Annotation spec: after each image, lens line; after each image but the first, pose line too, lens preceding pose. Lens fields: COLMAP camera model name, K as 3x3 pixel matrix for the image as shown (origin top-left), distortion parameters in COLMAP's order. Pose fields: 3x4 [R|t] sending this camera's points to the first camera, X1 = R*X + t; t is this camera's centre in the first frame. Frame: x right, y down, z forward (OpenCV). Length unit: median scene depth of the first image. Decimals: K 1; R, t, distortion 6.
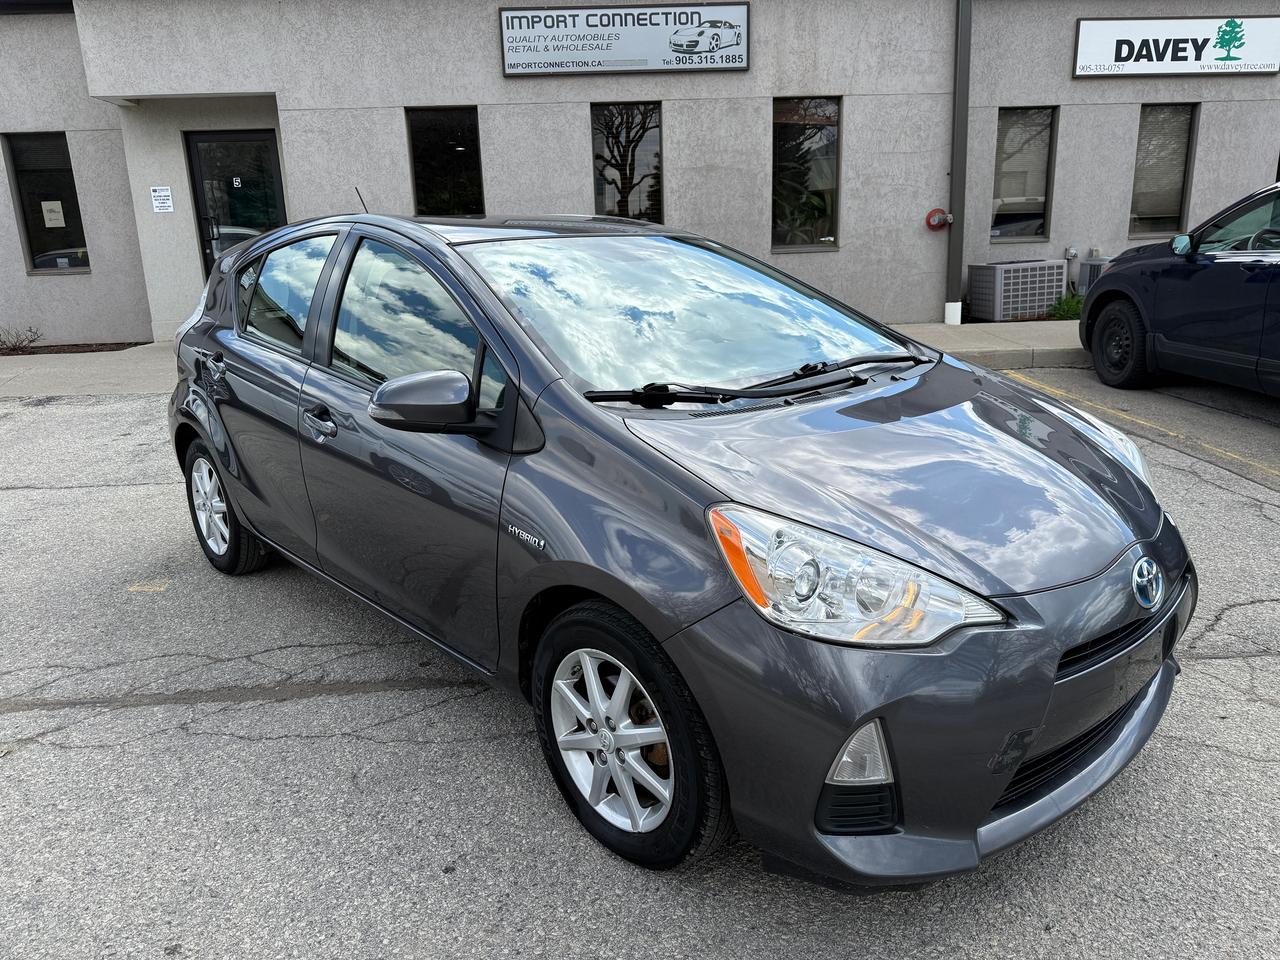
lens RADIAL K [[897.5, 0, 644.4], [0, 897.5, 482.8], [0, 0, 1]] dist [-0.001155, -0.008937]
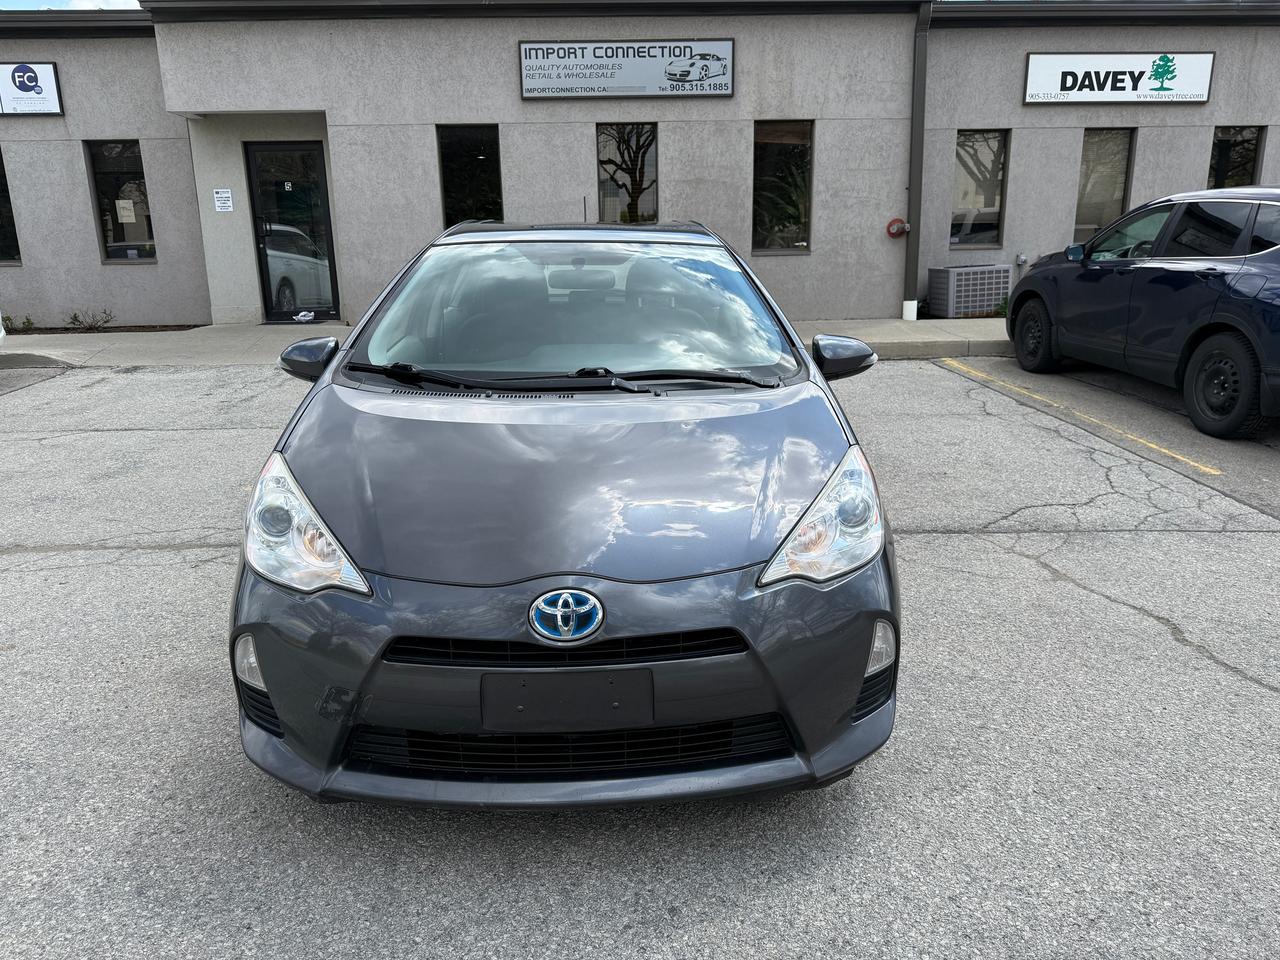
lens RADIAL K [[897.5, 0, 644.4], [0, 897.5, 482.8], [0, 0, 1]] dist [-0.001155, -0.008937]
pose [[0.999780, 0.018181, -0.010485, 0.022209], [-0.018195, 0.999834, -0.001248, 0.039791], [0.010461, 0.001438, 0.999944, -0.151407]]
